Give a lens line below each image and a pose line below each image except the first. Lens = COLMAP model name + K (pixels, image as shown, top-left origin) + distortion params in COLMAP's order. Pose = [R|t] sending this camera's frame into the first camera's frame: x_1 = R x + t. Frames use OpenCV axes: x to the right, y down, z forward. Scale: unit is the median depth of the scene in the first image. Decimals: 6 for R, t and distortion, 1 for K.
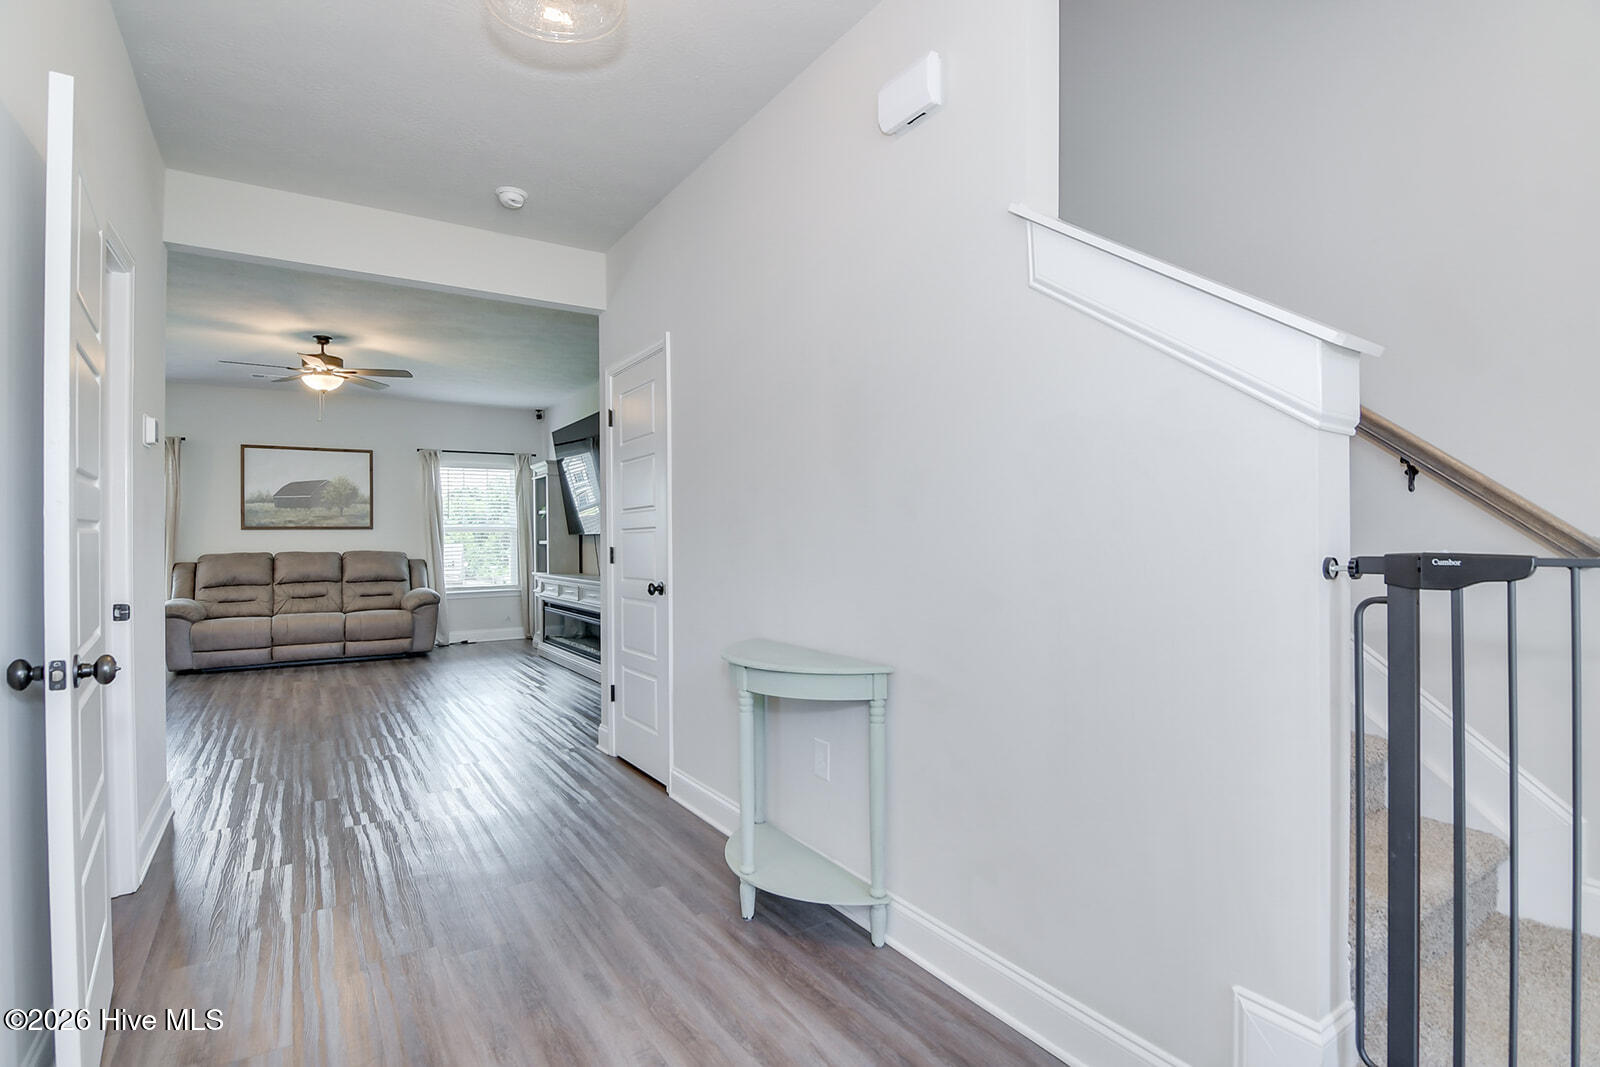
lens RADIAL K [[790.7, 0, 790.3], [0, 790.7, 528.7], [0, 0, 1]] dist [0.025696, -0.025632]
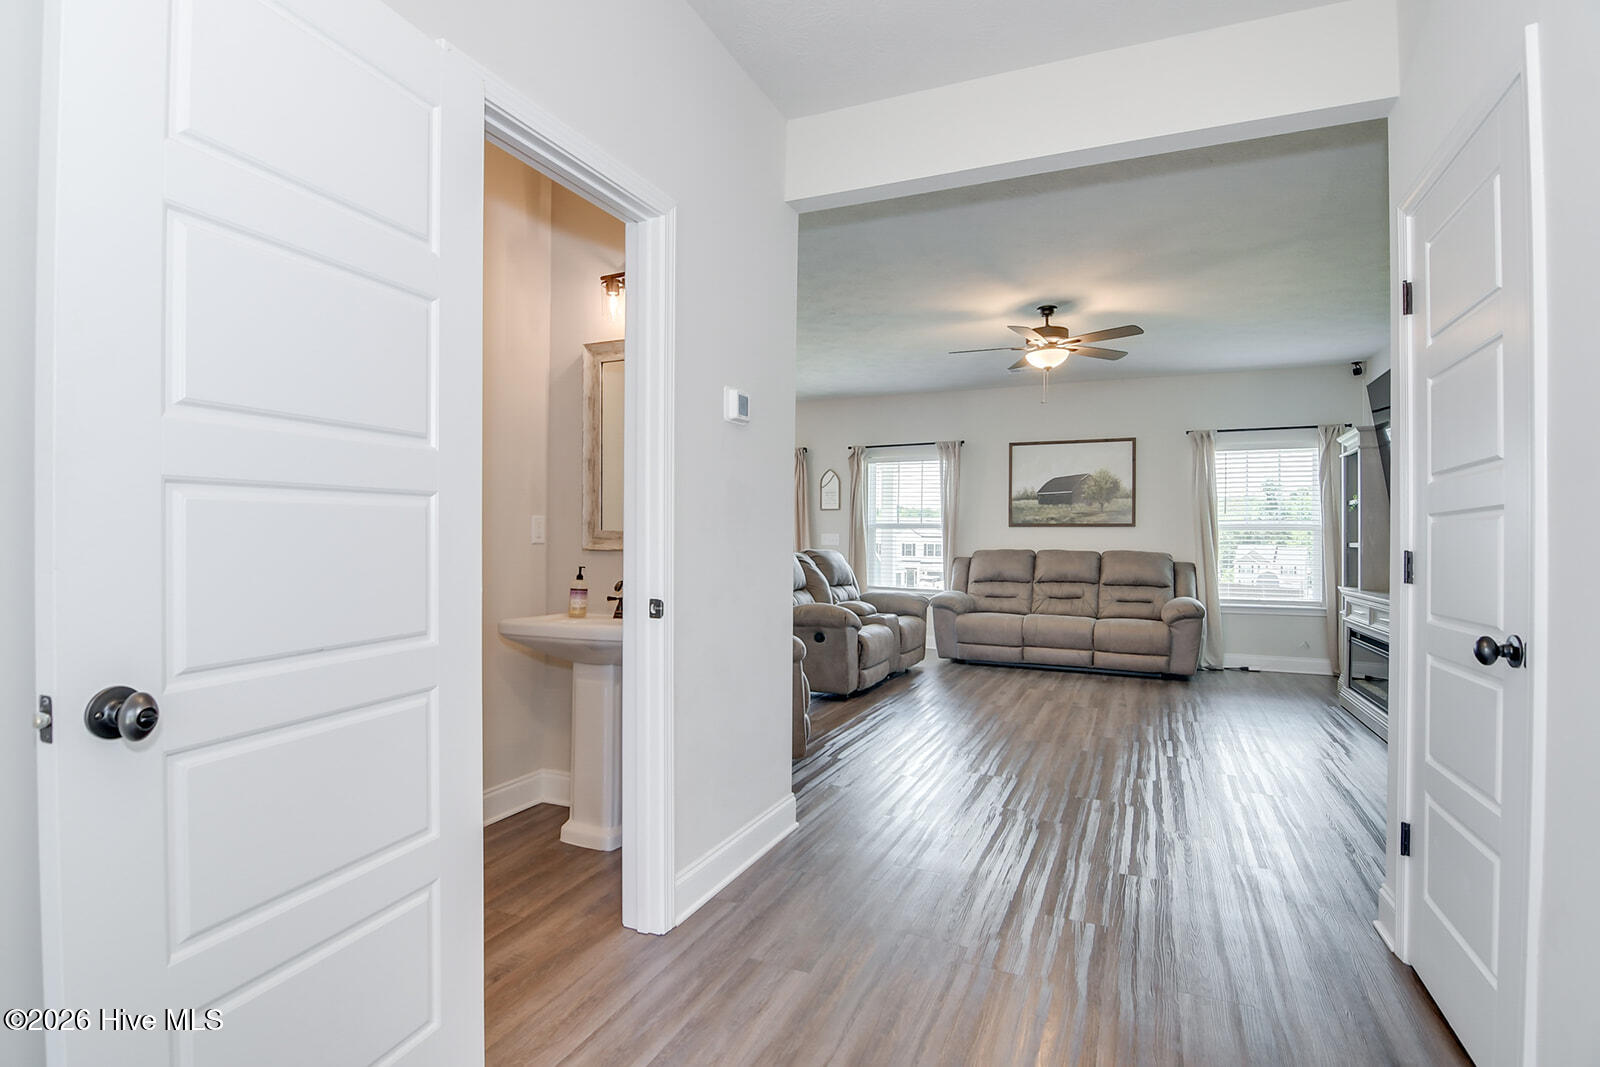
lens RADIAL K [[790.7, 0, 790.3], [0, 790.7, 528.7], [0, 0, 1]] dist [0.025696, -0.025632]
pose [[0.568429, 0.002253, -0.822729, -0.015986], [-0.004594, 0.999989, -0.000436, 0.005590], [0.822720, 0.004028, 0.568433, 0.194768]]
